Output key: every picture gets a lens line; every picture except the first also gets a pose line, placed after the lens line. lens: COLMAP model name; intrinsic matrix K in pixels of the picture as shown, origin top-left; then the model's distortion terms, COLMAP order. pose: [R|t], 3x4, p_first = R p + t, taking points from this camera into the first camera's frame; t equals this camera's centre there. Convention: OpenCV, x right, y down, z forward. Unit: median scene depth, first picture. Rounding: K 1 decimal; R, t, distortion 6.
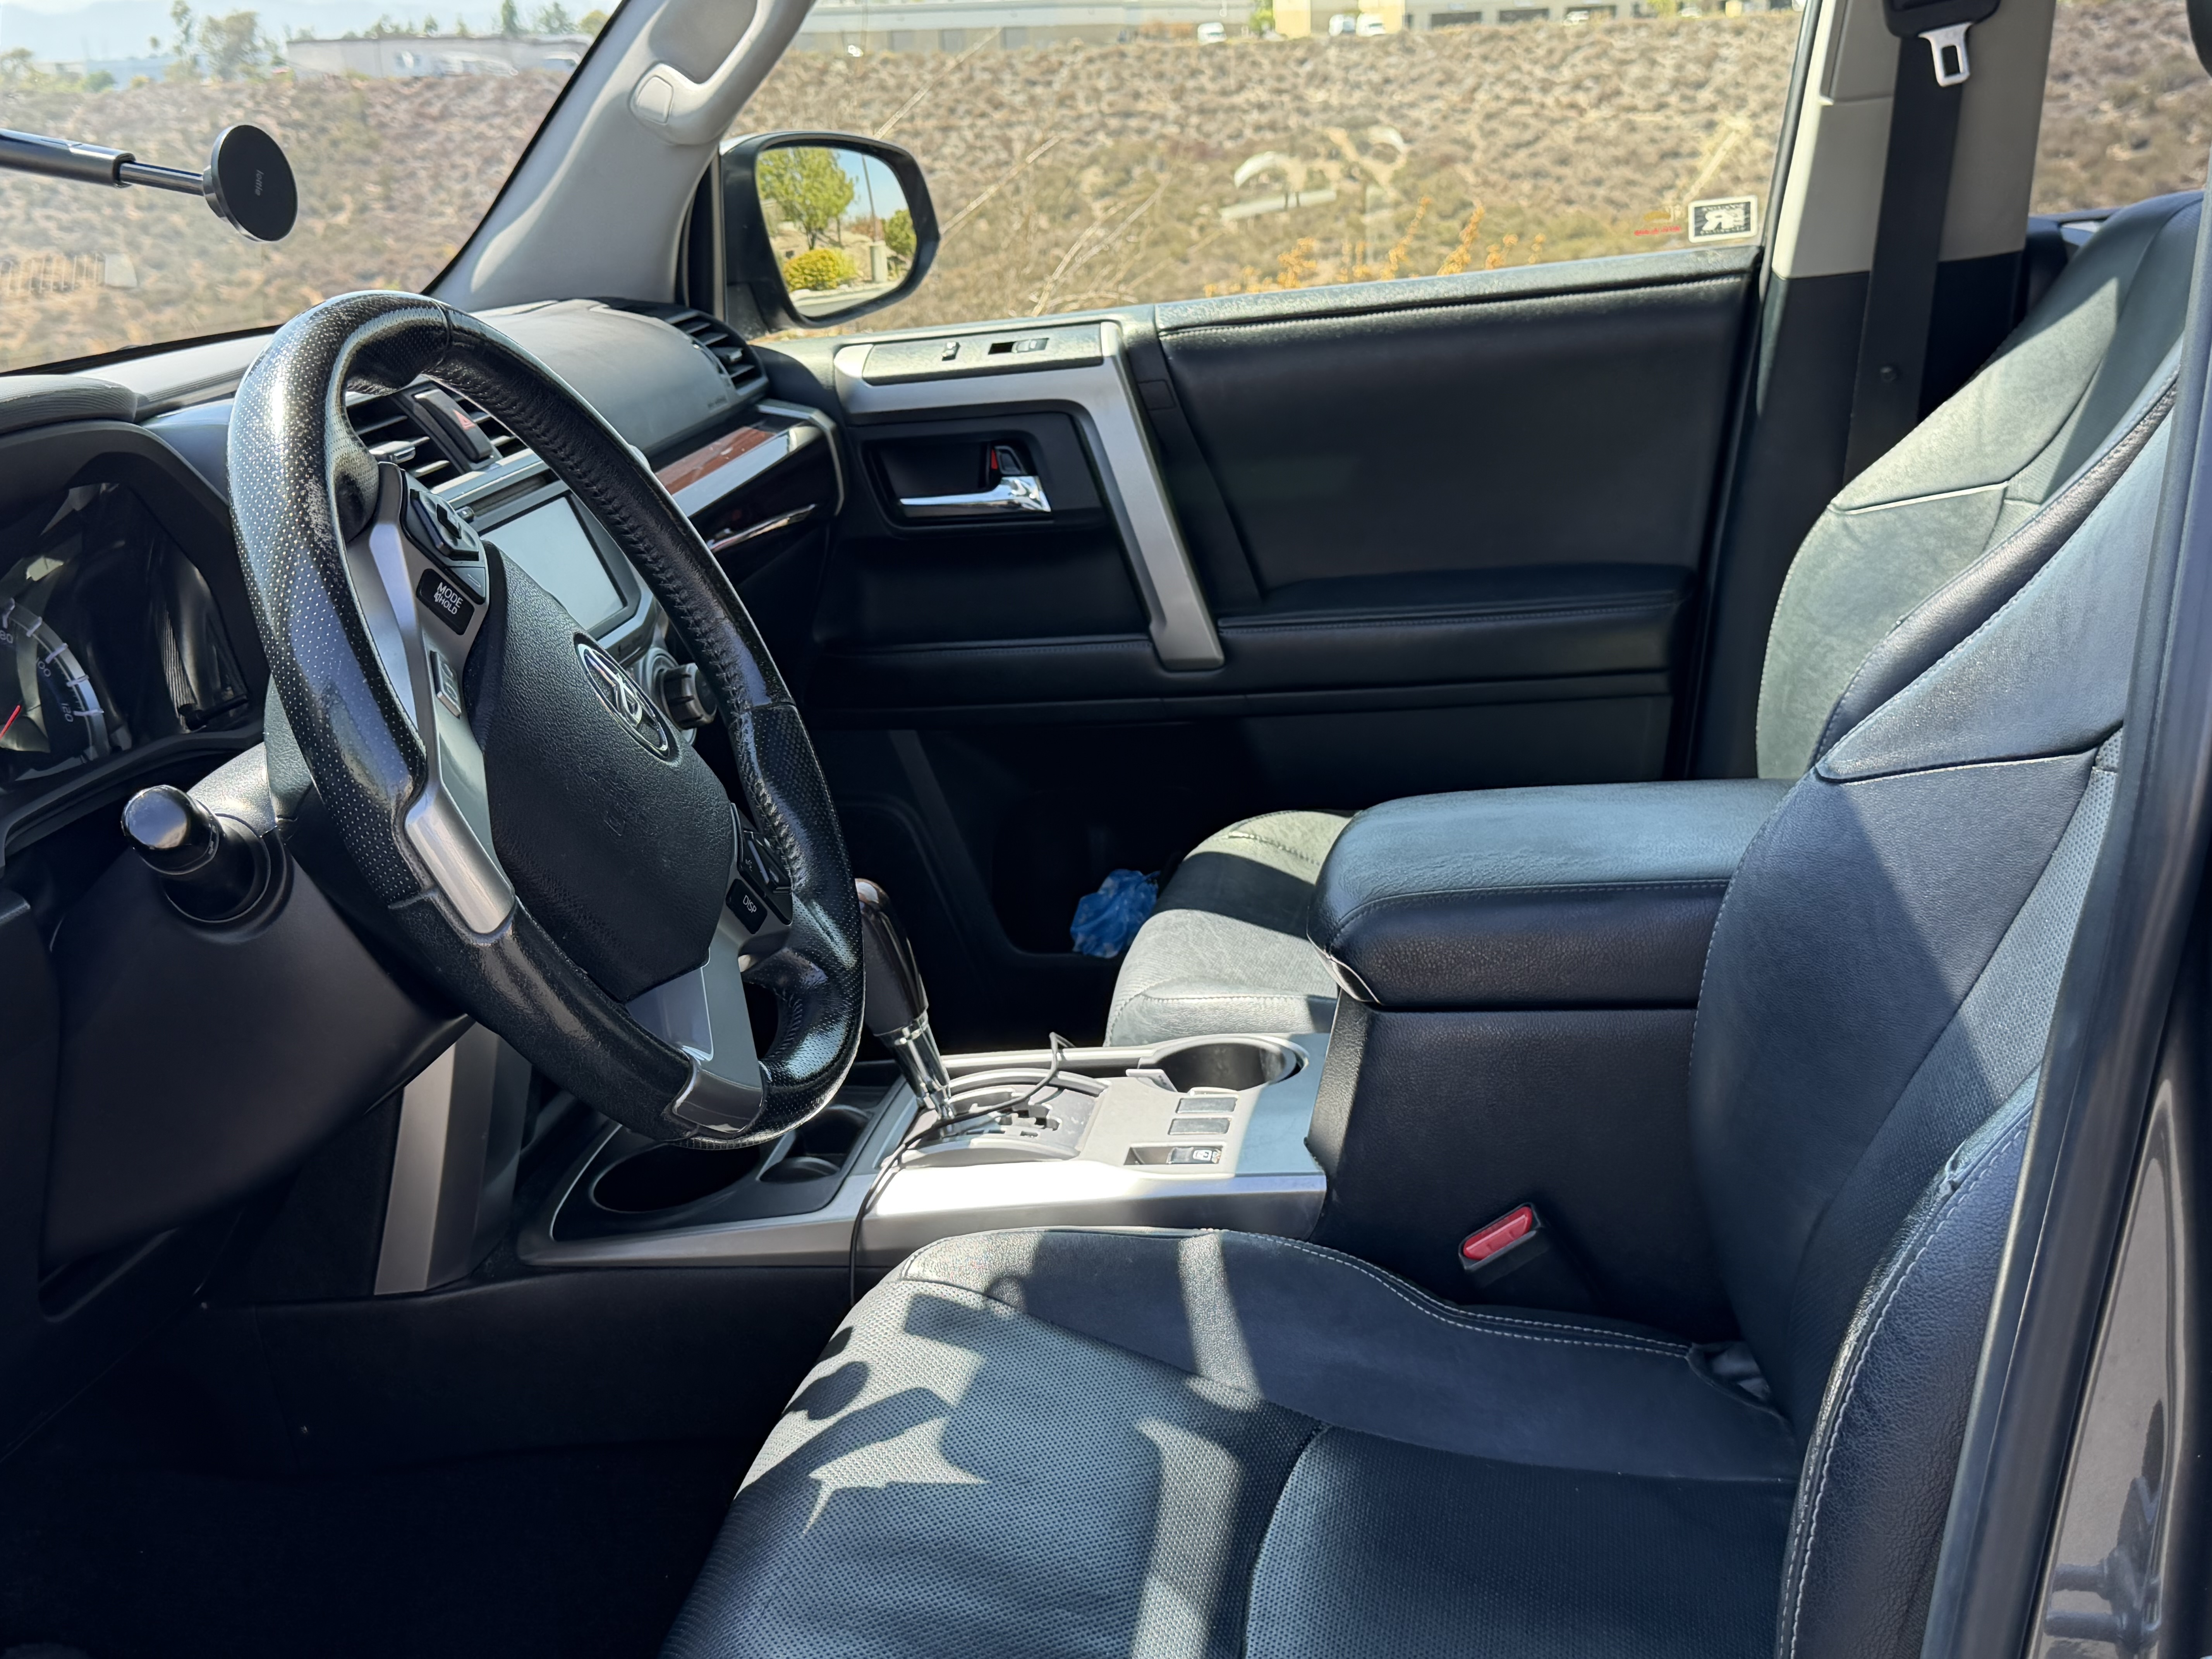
lens RADIAL K [[2726.3, 0, 1105.9], [0, 2726.3, 830.4], [0, 0, 1]] dist [0.087857, 0.000000]
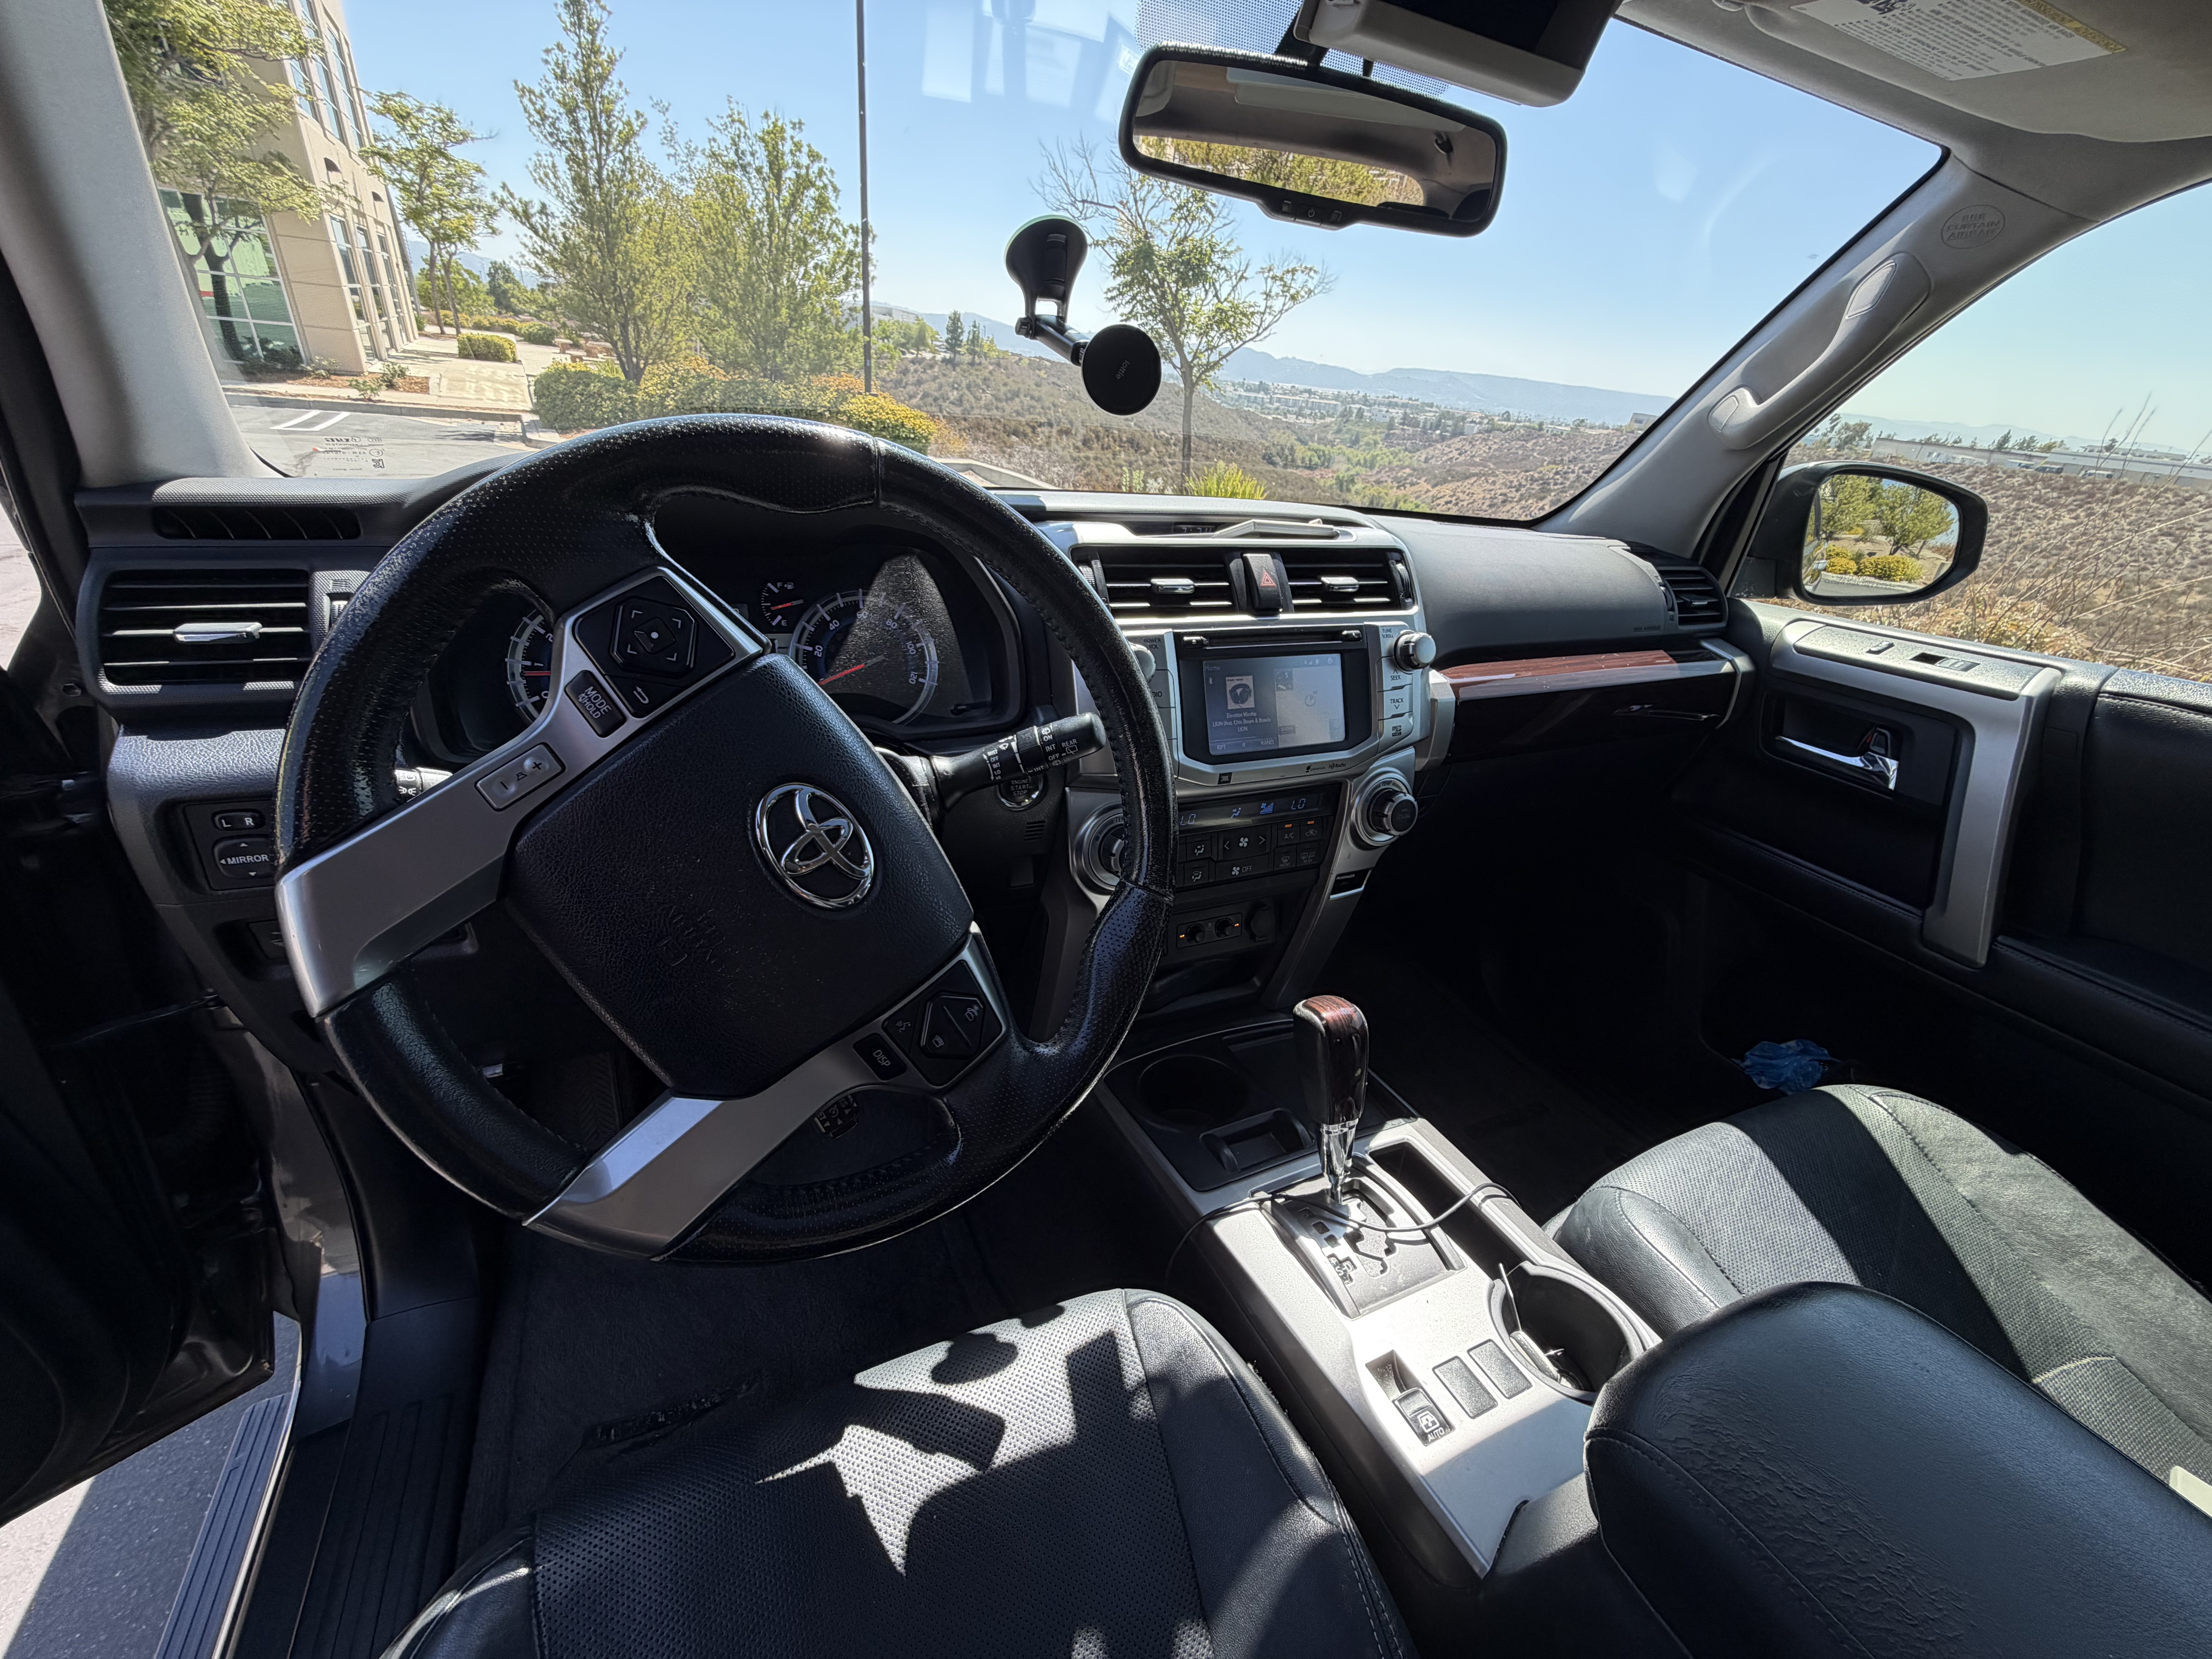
lens RADIAL K [[880.6, 0, 1102.4], [0, 880.6, 818.5], [0, 0, 1]] dist [0.001701, 0.000233]
pose [[0.558892, 0.462061, -0.688577, 0.051632], [-0.344373, 0.884710, 0.314159, -0.087284], [0.754352, 0.061547, 0.653579, 0.363620]]
